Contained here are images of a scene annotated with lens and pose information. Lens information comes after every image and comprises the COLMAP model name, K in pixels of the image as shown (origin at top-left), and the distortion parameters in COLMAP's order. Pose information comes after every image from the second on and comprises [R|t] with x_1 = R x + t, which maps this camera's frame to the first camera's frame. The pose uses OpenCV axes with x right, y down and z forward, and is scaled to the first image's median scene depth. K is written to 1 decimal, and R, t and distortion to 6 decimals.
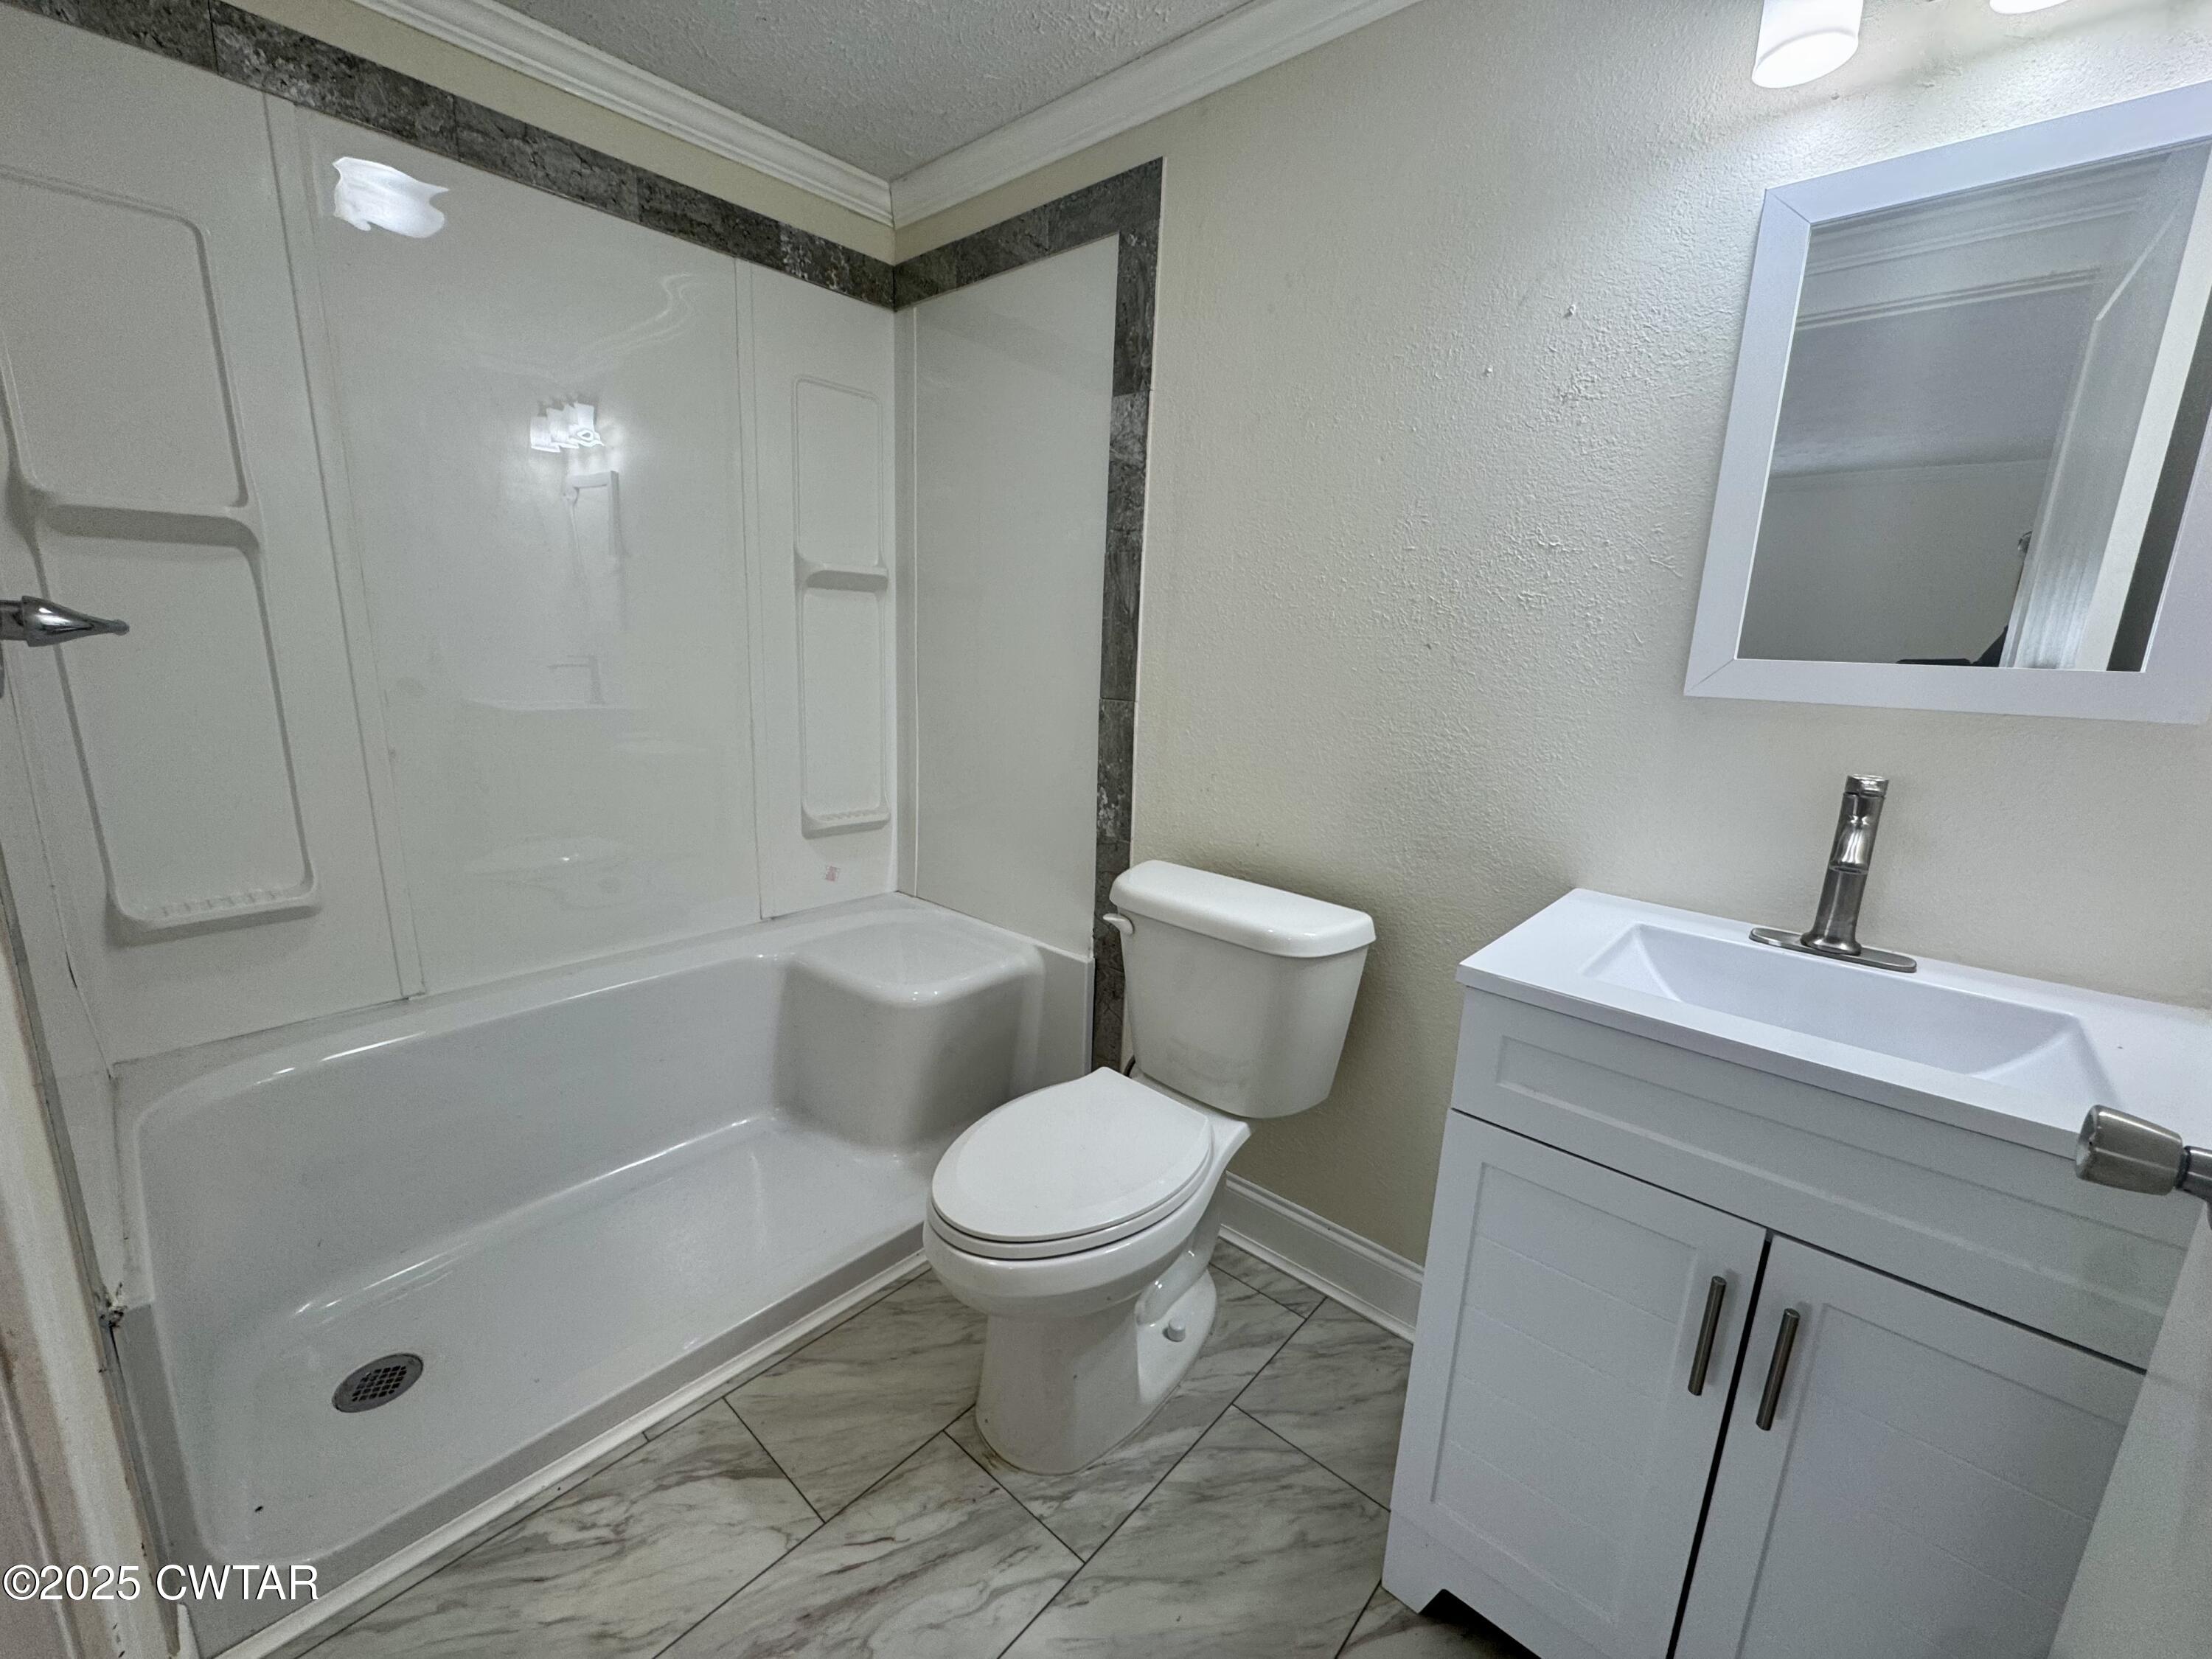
lens RADIAL K [[889.1, 0, 1108.2], [0, 889.1, 830.7], [0, 0, 1]] dist [-0.004046, 0.000983]
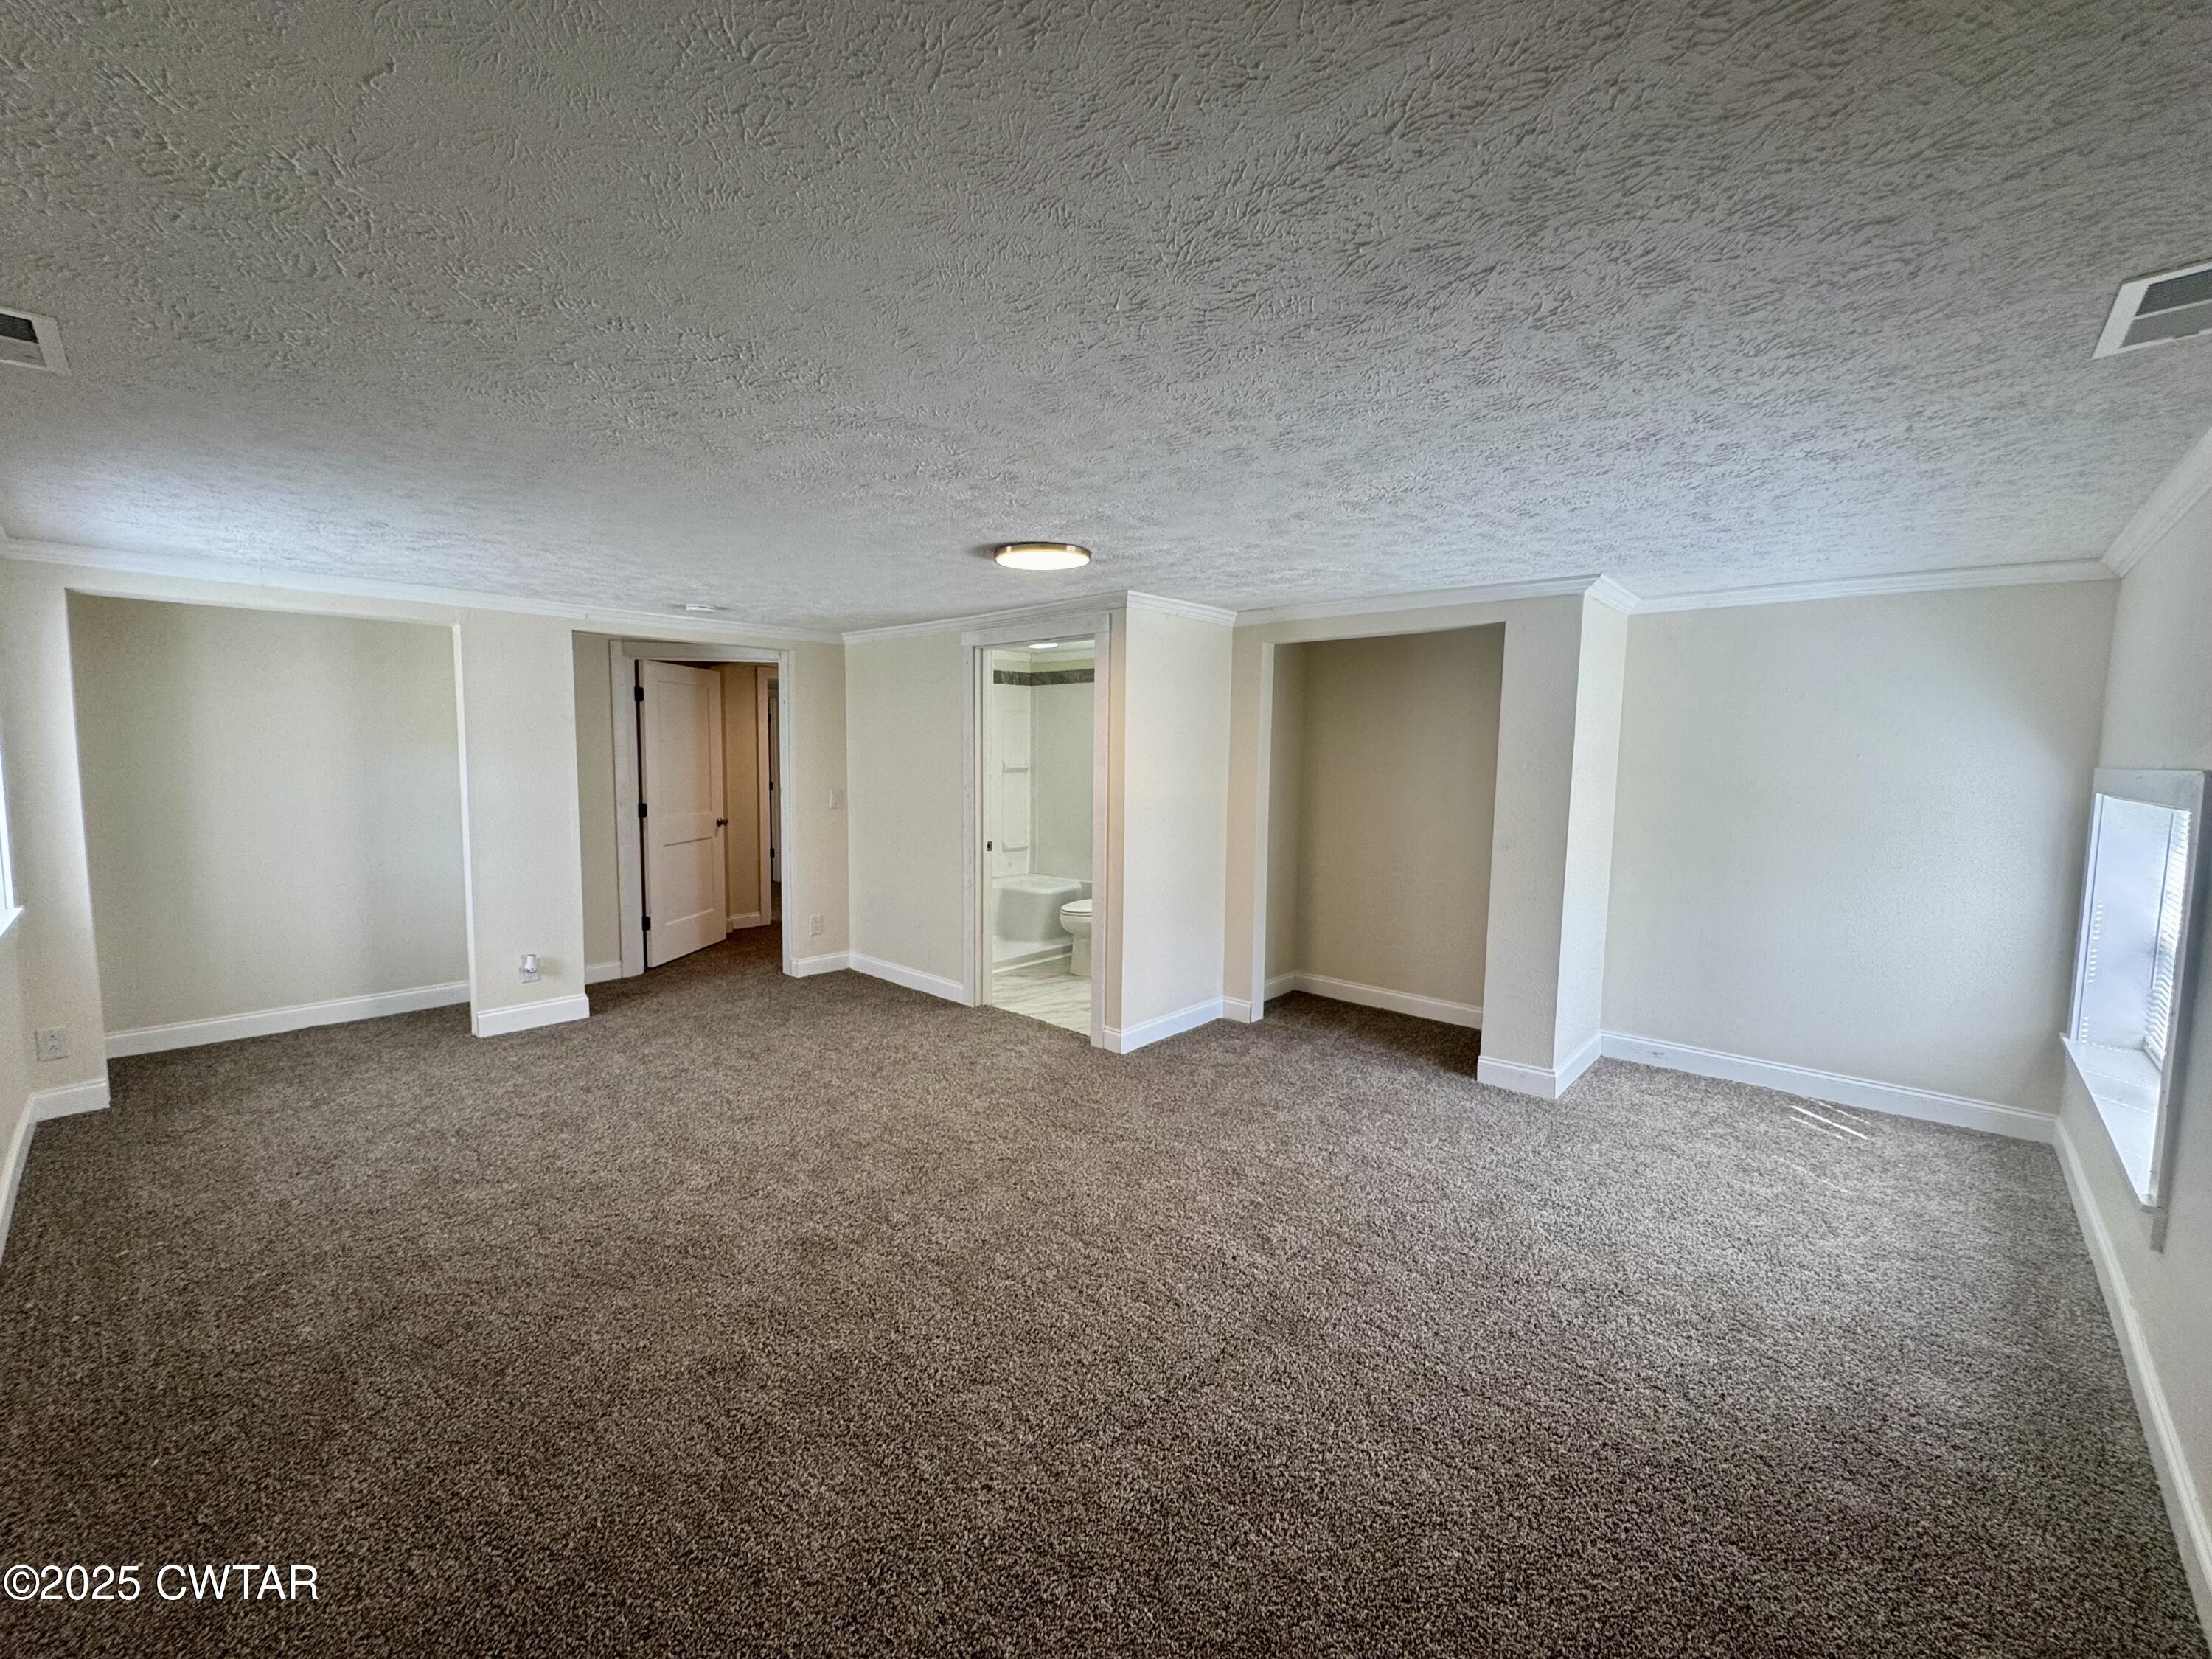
lens RADIAL K [[889.1, 0, 1102.3], [0, 889.1, 829.4], [0, 0, 1]] dist [-0.004046, 0.000983]
pose [[0.999731, -0.015454, -0.017303, 0.060477], [0.013051, 0.991254, -0.131317, 0.346566], [0.019181, 0.131056, 0.991189, -2.093668]]
